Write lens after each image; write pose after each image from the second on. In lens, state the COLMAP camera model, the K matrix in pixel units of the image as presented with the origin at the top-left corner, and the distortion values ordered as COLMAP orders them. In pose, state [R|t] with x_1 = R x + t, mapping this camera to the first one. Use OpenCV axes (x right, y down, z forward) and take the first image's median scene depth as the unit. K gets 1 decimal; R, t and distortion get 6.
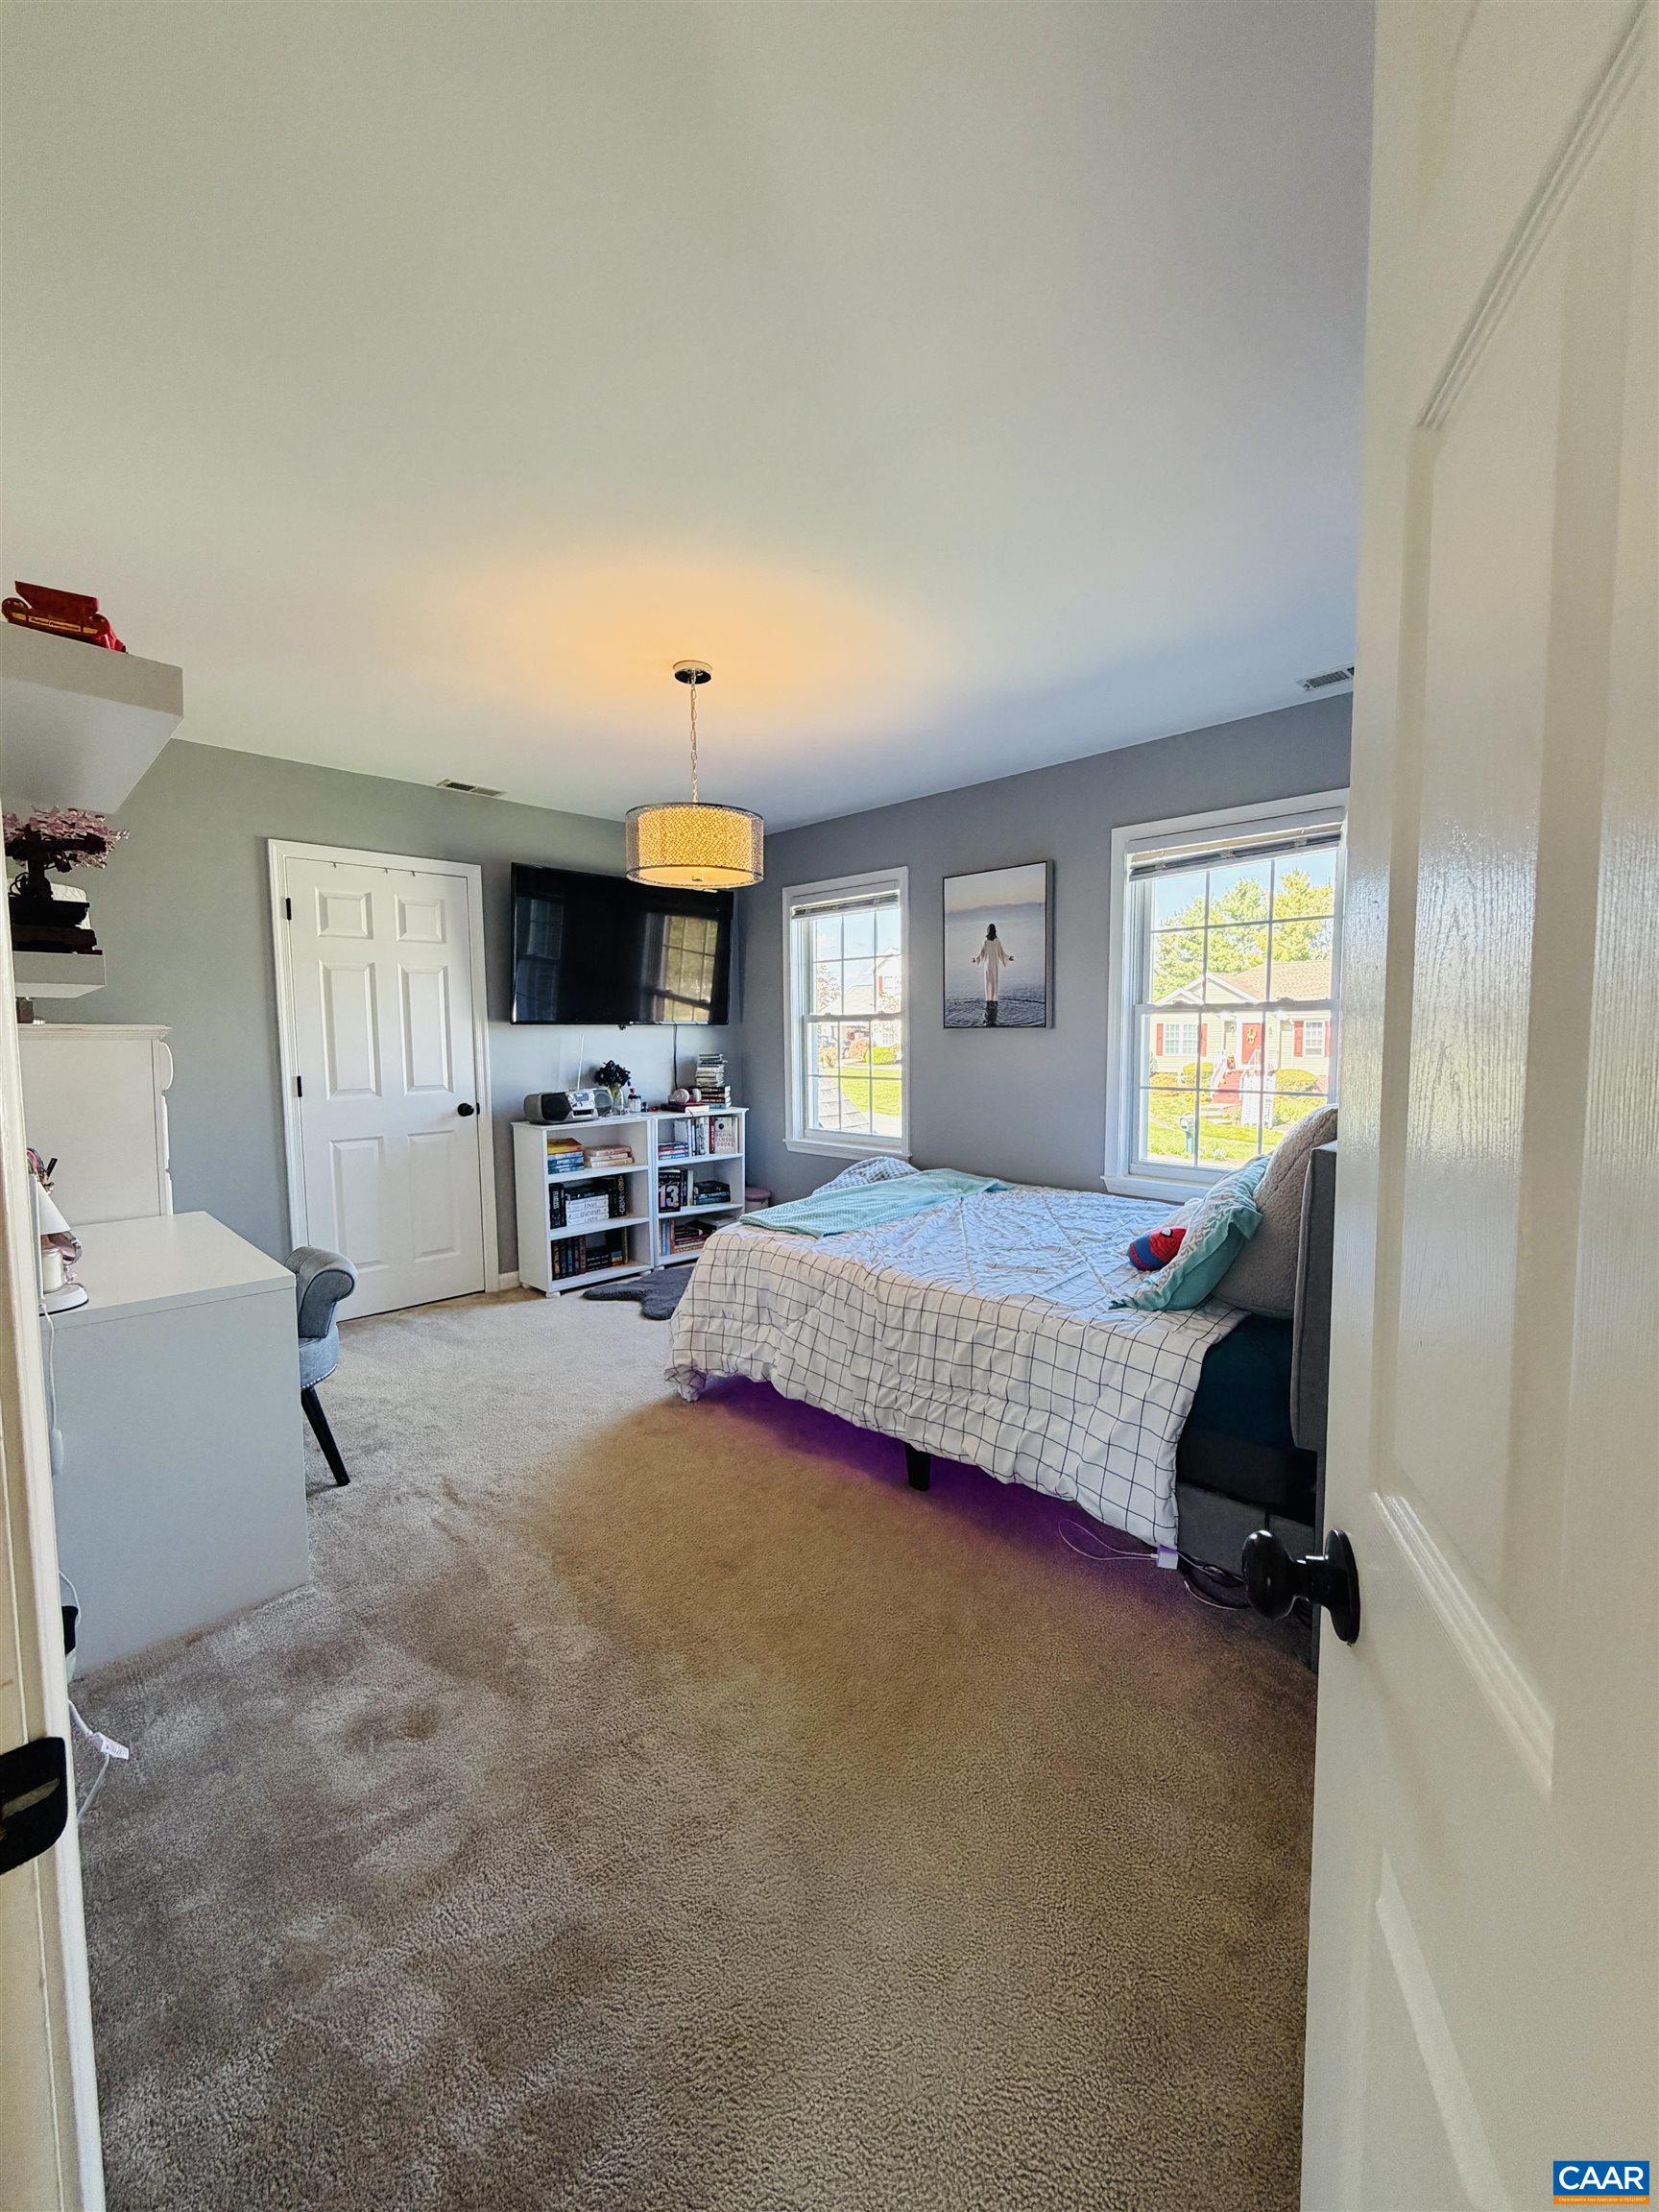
lens RADIAL K [[888.6, 0, 818.8], [0, 888.6, 1107.3], [0, 0, 1]] dist [0.001604, 0.000093]
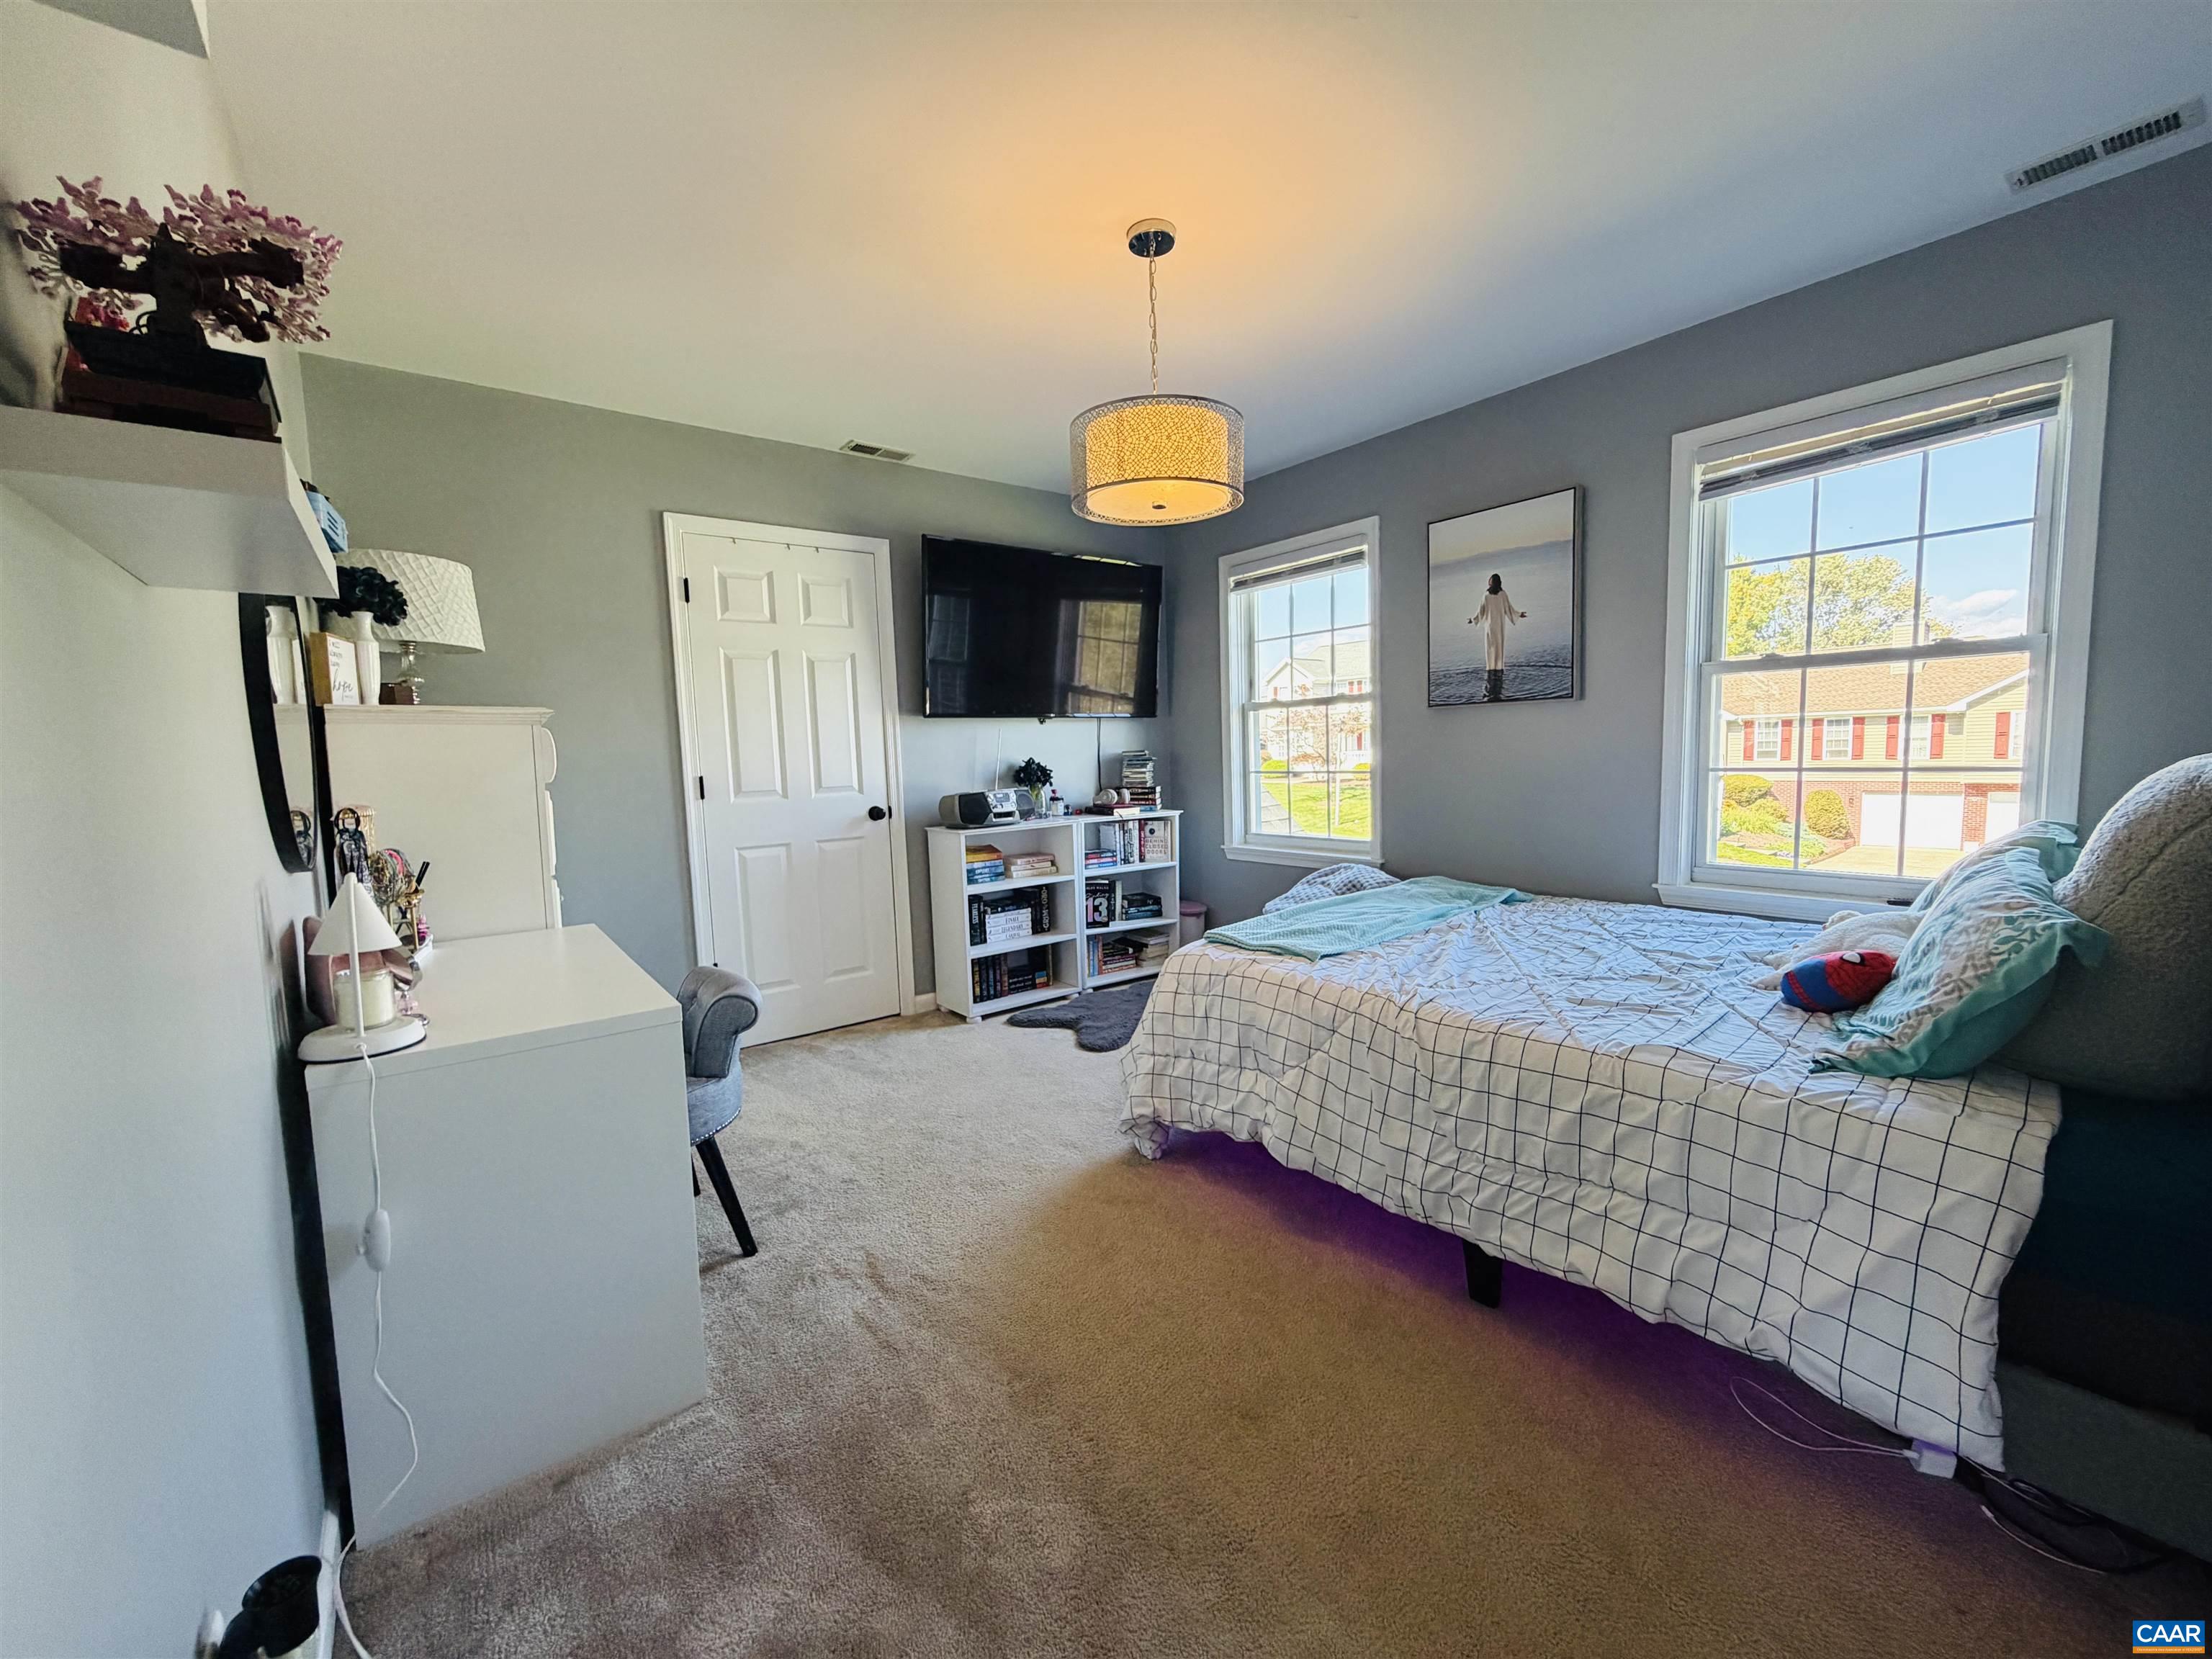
lens RADIAL K [[888.6, 0, 1085.0], [0, 888.6, 840.2], [0, 0, 1]] dist [0.001604, 0.000093]
pose [[0.990330, -0.009883, -0.138381, -0.085073], [0.012275, 0.999789, 0.016445, 0.023434], [0.138189, -0.017984, 0.990243, 0.181788]]
